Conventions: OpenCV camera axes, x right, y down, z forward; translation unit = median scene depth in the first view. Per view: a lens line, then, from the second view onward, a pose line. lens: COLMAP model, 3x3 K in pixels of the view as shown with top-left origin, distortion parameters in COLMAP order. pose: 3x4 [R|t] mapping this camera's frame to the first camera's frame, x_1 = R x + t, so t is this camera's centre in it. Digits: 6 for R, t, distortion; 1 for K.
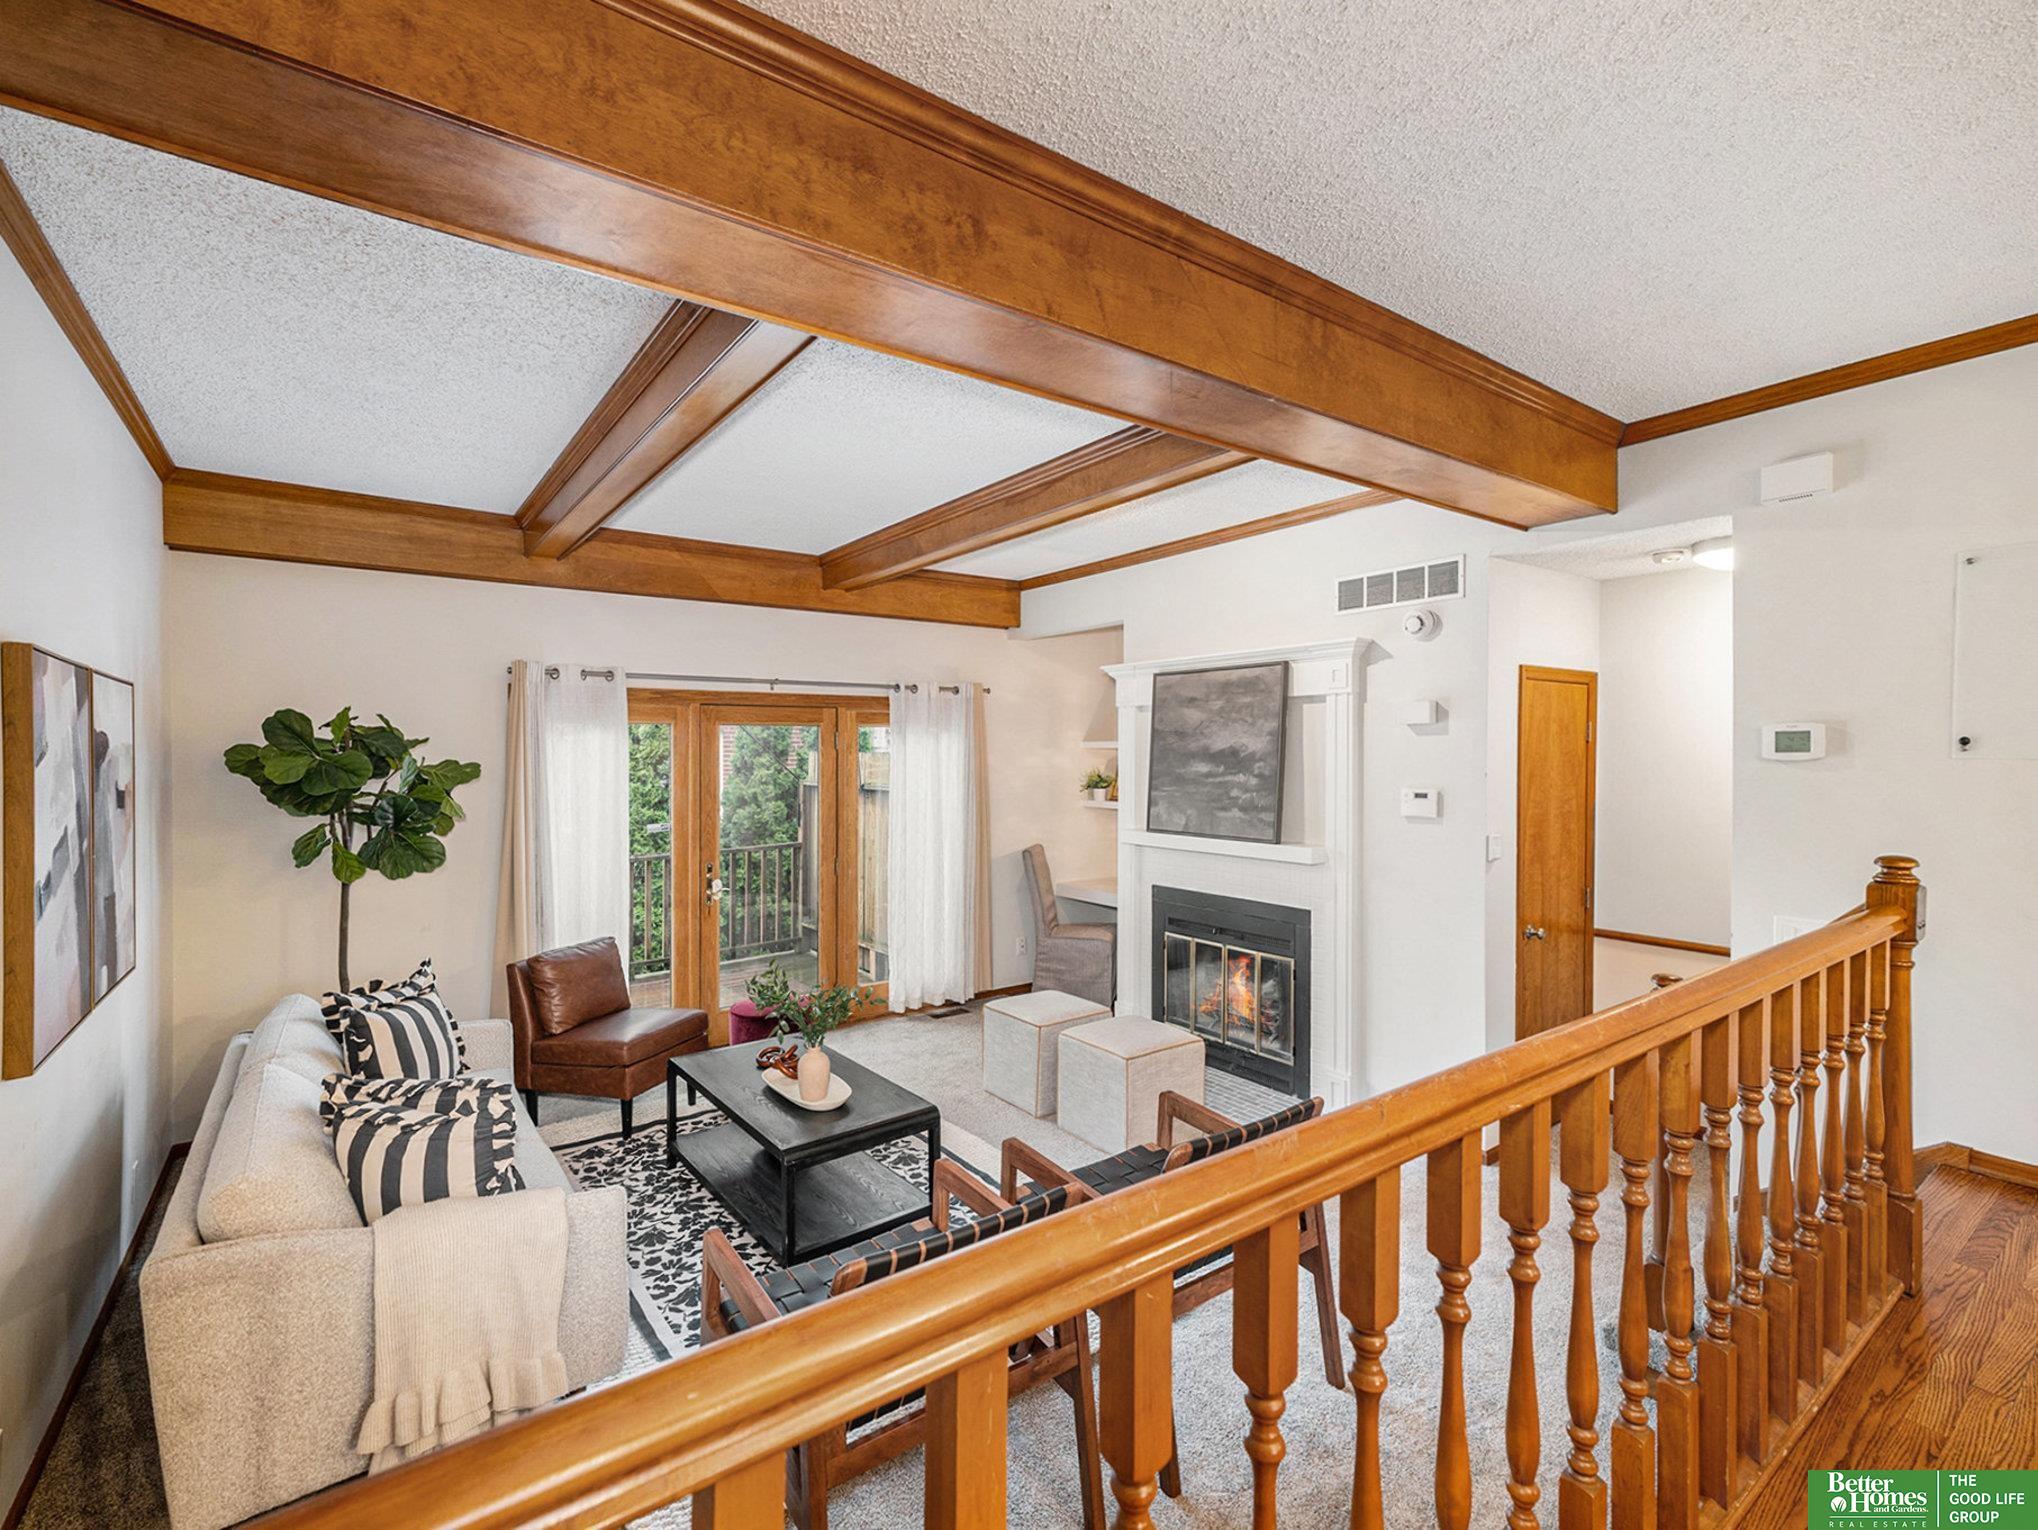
lens RADIAL K [[926.7, 0, 1022.3], [0, 926.7, 770.2], [0, 0, 1]] dist [-0.001795, 0.002624]
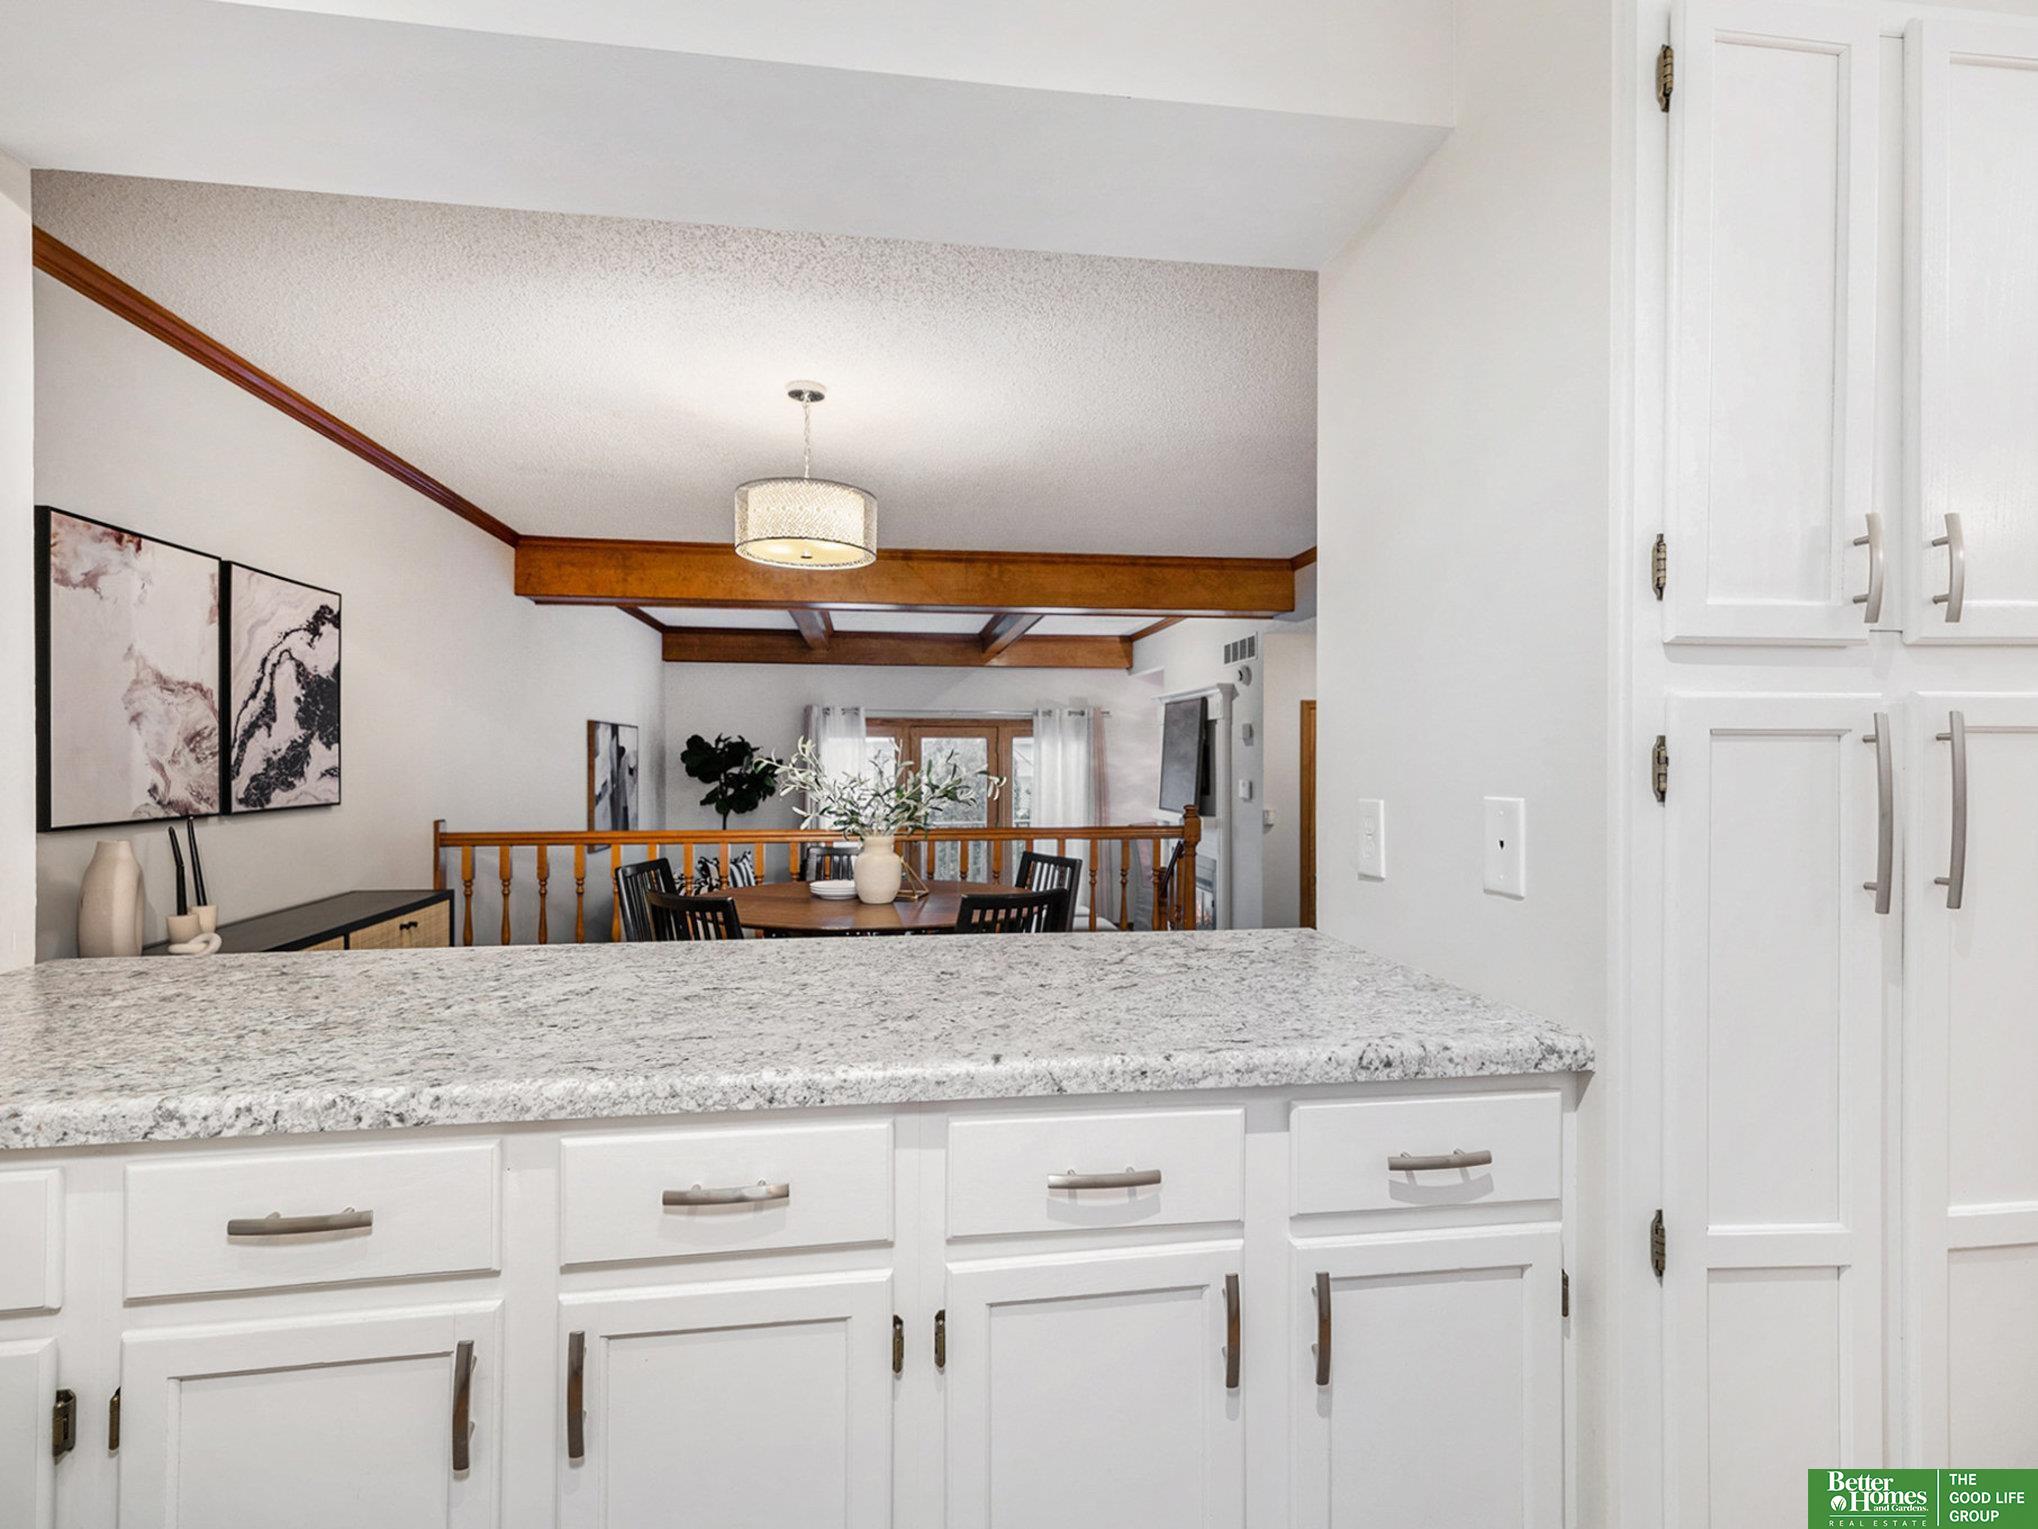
lens RADIAL K [[974.7, 0, 1027.7], [0, 974.7, 756.3], [0, 0, 1]] dist [0.003933, -0.001270]
pose [[0.891099, 0.003902, -0.453793, 0.801777], [-0.012827, 0.999780, -0.016592, 0.012310], [0.453628, 0.020606, 0.890953, -0.592766]]
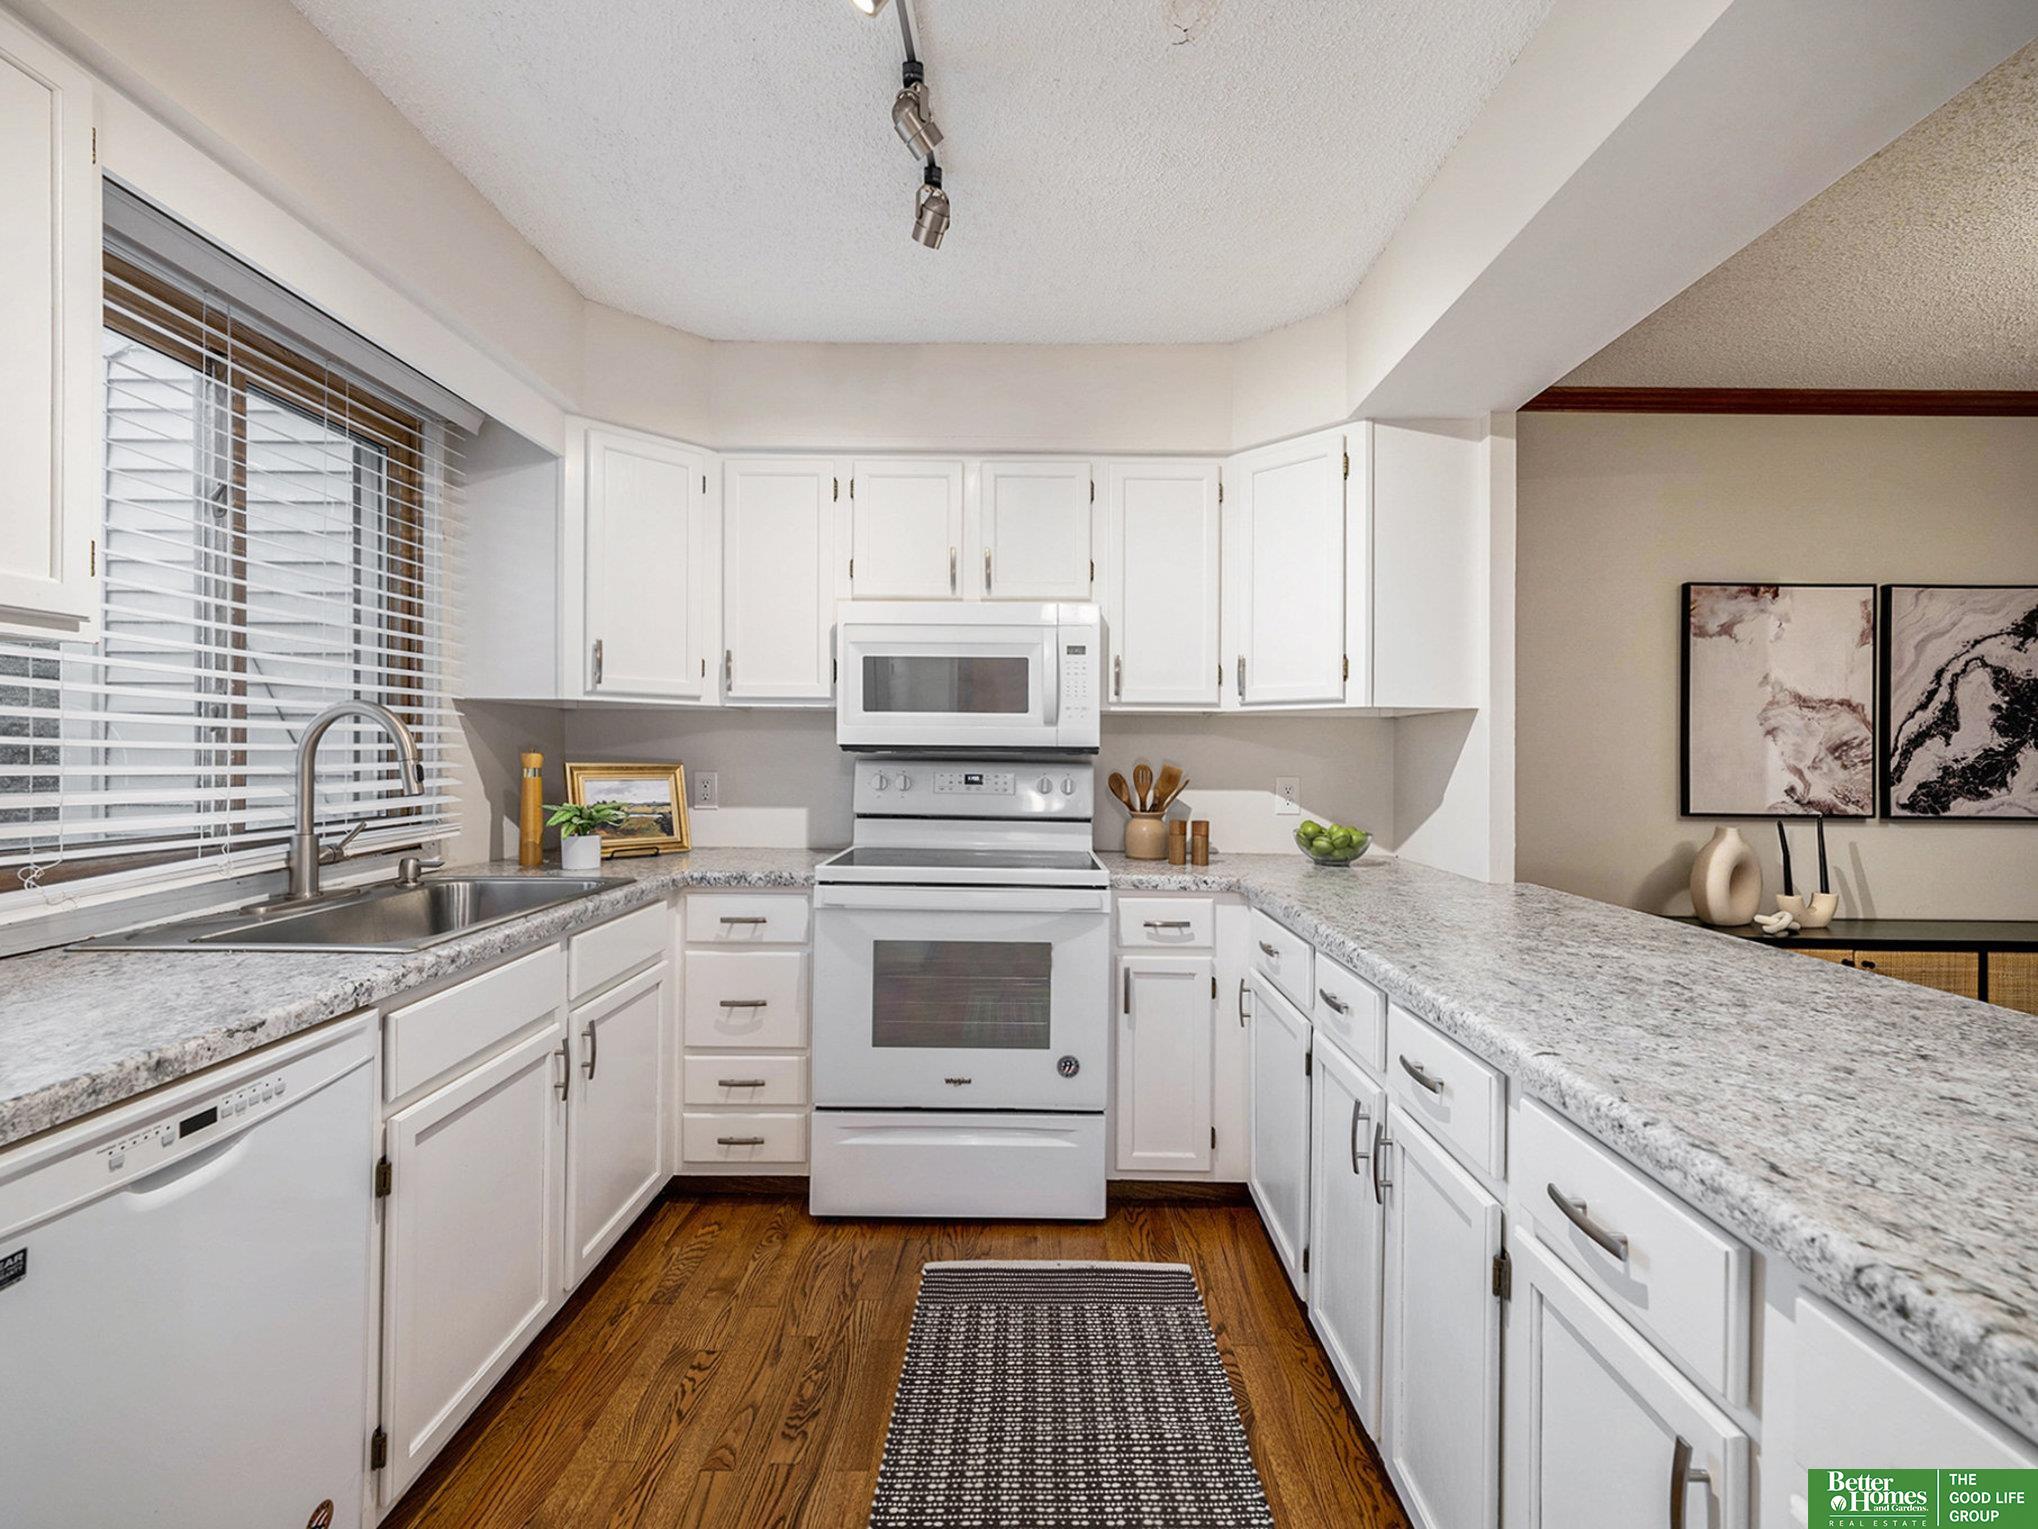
lens RADIAL K [[926.7, 0, 1019.0], [0, 926.7, 751.7], [0, 0, 1]] dist [-0.001795, 0.002624]
pose [[-0.592844, -0.006269, -0.805293, 0.947551], [-0.025115, 0.999627, 0.010707, 0.007955], [0.804926, 0.026573, -0.592780, -0.359923]]
